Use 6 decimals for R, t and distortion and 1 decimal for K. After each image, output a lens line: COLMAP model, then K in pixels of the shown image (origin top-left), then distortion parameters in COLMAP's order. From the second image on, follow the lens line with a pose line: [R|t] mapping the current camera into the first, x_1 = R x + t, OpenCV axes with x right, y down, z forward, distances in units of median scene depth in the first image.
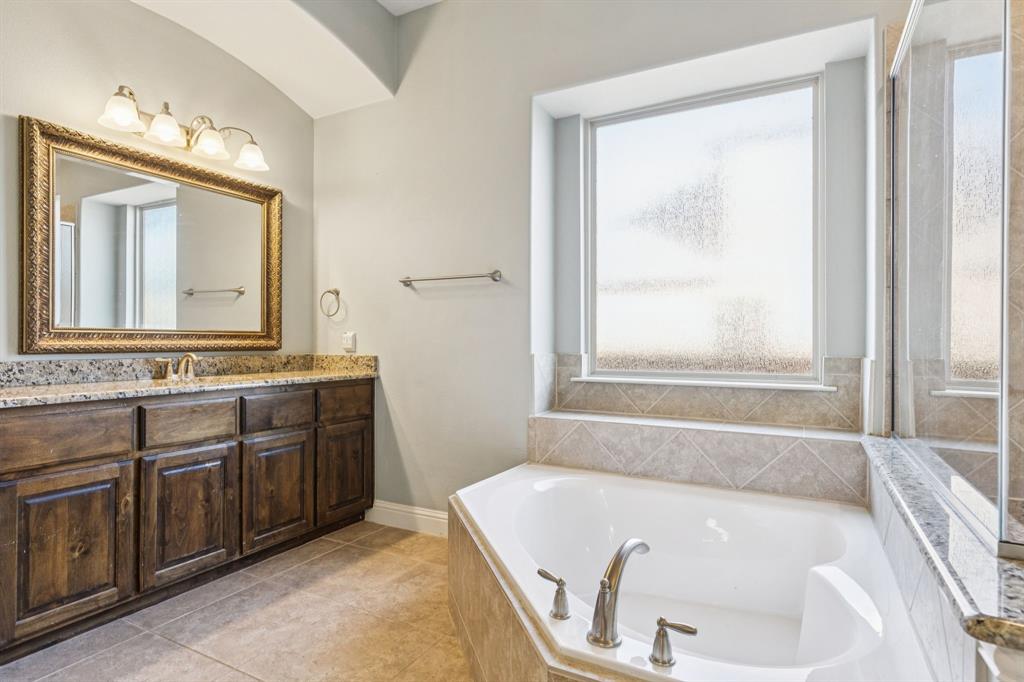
lens RADIAL K [[540.2, 0, 512.0], [0, 540.2, 341.0], [0, 0, 1]] dist [0.001758, 0.000046]
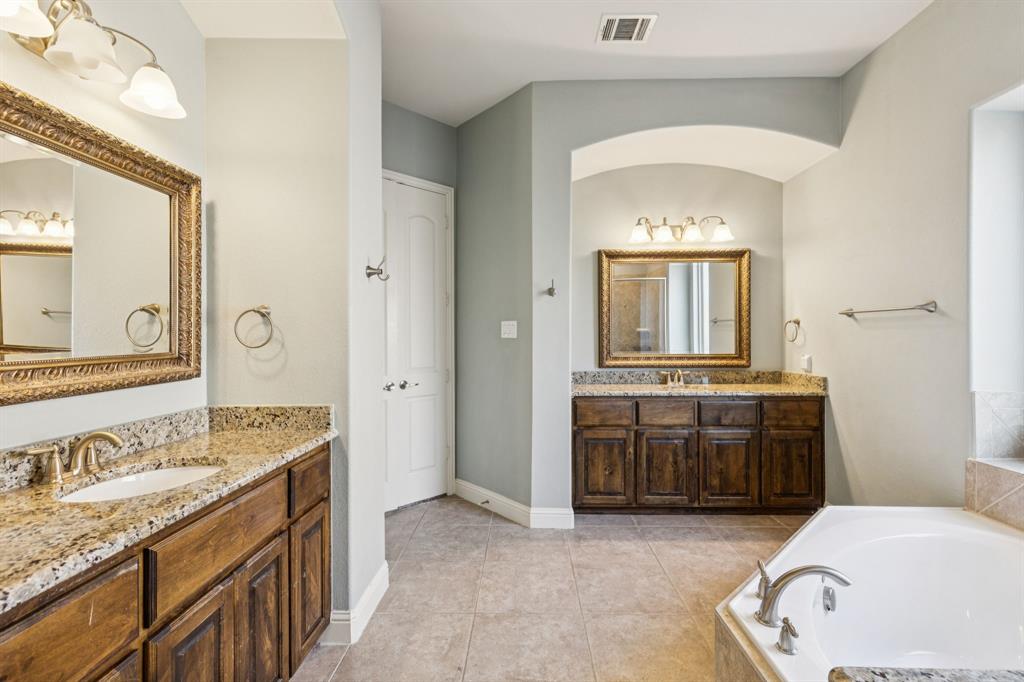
lens RADIAL K [[463.7, 0, 519.2], [0, 463.7, 335.7], [0, 0, 1]] dist [0.003254, -0.000162]
pose [[0.457578, -0.003791, -0.889161, 0.410991], [0.005912, 0.999982, -0.001222, -0.078981], [0.889150, -0.004698, 0.457593, -0.047184]]
